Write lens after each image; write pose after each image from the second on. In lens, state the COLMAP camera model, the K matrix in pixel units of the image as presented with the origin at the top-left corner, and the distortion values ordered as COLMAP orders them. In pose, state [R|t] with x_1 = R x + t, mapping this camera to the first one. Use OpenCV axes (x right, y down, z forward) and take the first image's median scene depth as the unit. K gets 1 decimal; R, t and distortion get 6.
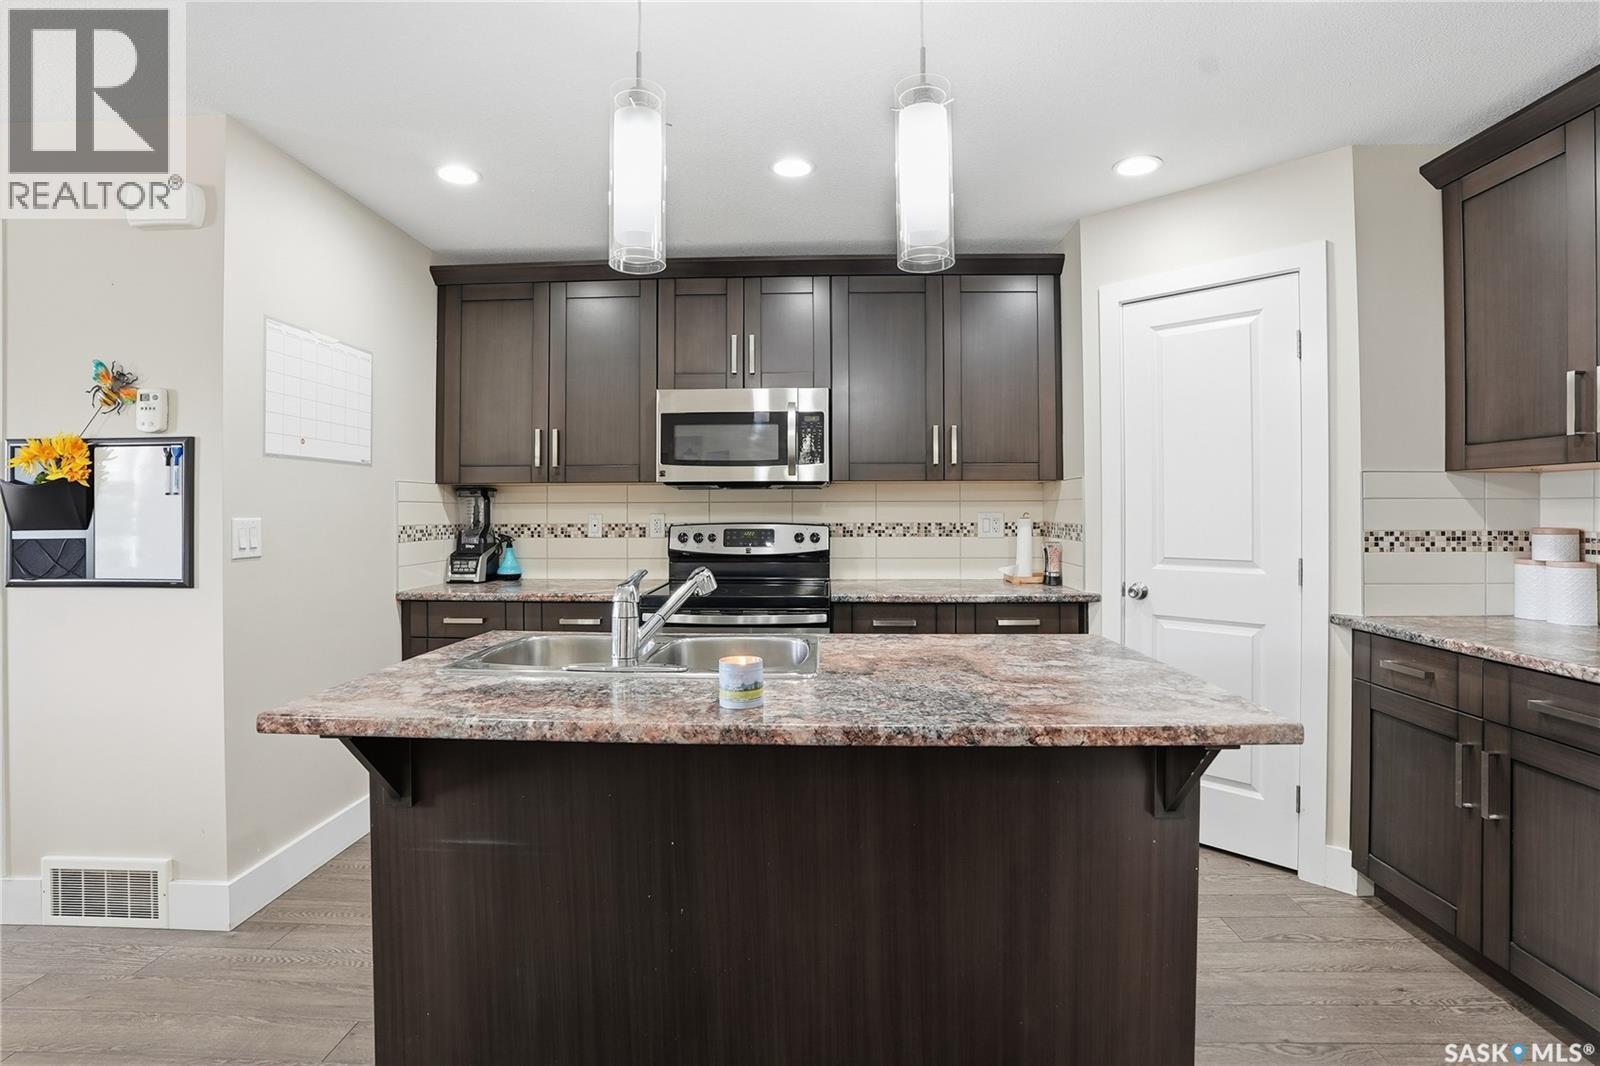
lens RADIAL K [[776.6, 0, 794.3], [0, 776.6, 507.6], [0, 0, 1]] dist [-0.068210, 0.026741]
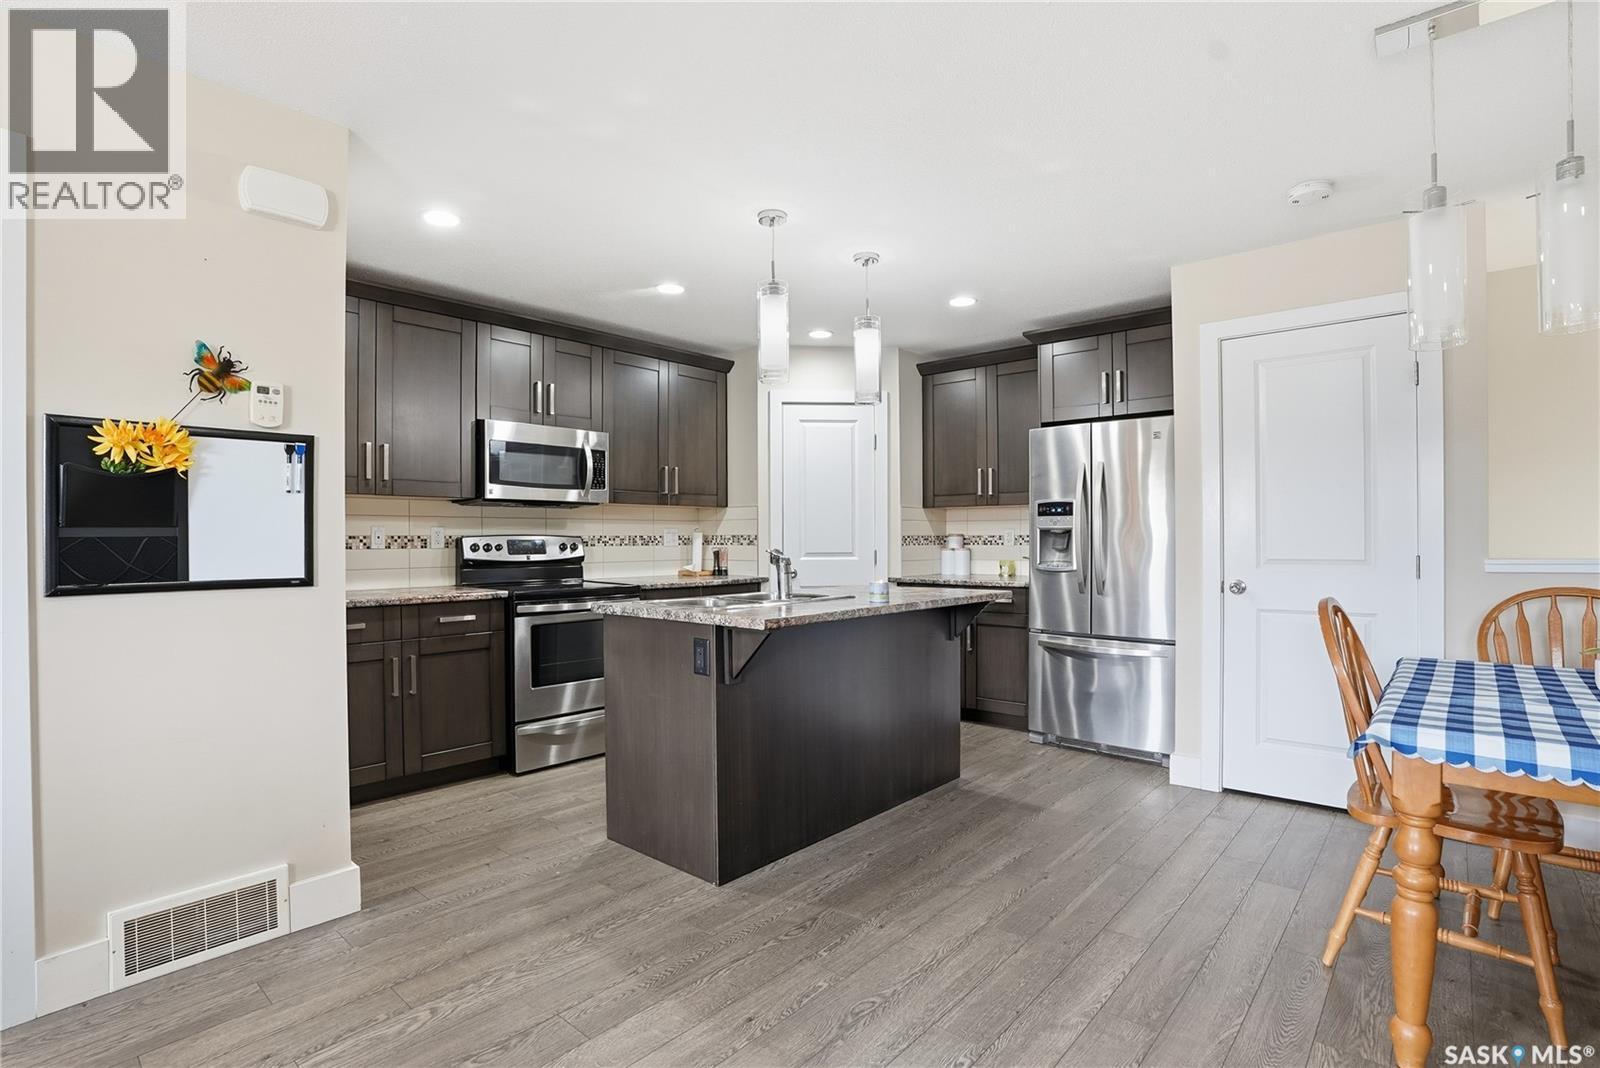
lens RADIAL K [[778.1, 0, 787.0], [0, 778.1, 542.1], [0, 0, 1]] dist [-0.070058, 0.027572]
pose [[0.641605, -0.002736, 0.767030, -0.786105], [0.001882, 0.999996, 0.001992, 0.031780], [-0.767033, 0.000166, 0.641608, -0.094297]]
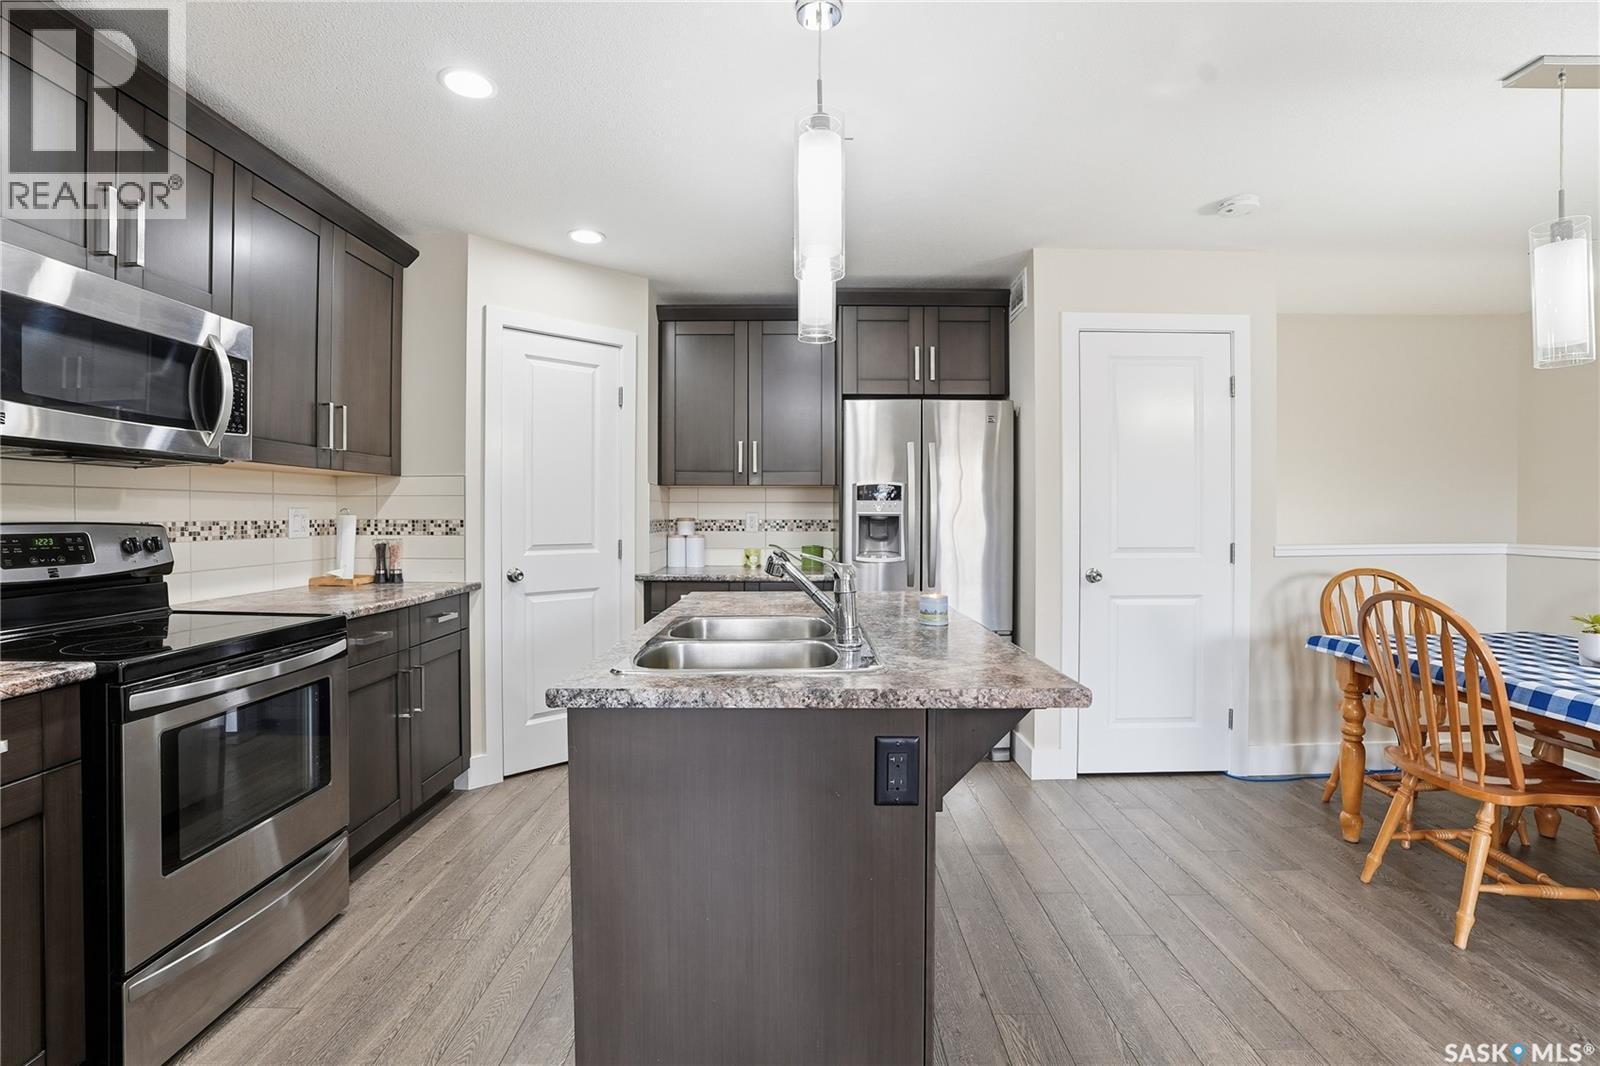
lens RADIAL K [[759.2, 0, 794.6], [0, 759.2, 519.2], [0, 0, 1]] dist [-0.064372, 0.024112]
pose [[-0.025562, -0.003835, 0.999666, -0.636342], [-0.002455, 0.999990, 0.003774, 0.015342], [-0.999670, -0.002357, -0.025571, 0.528025]]
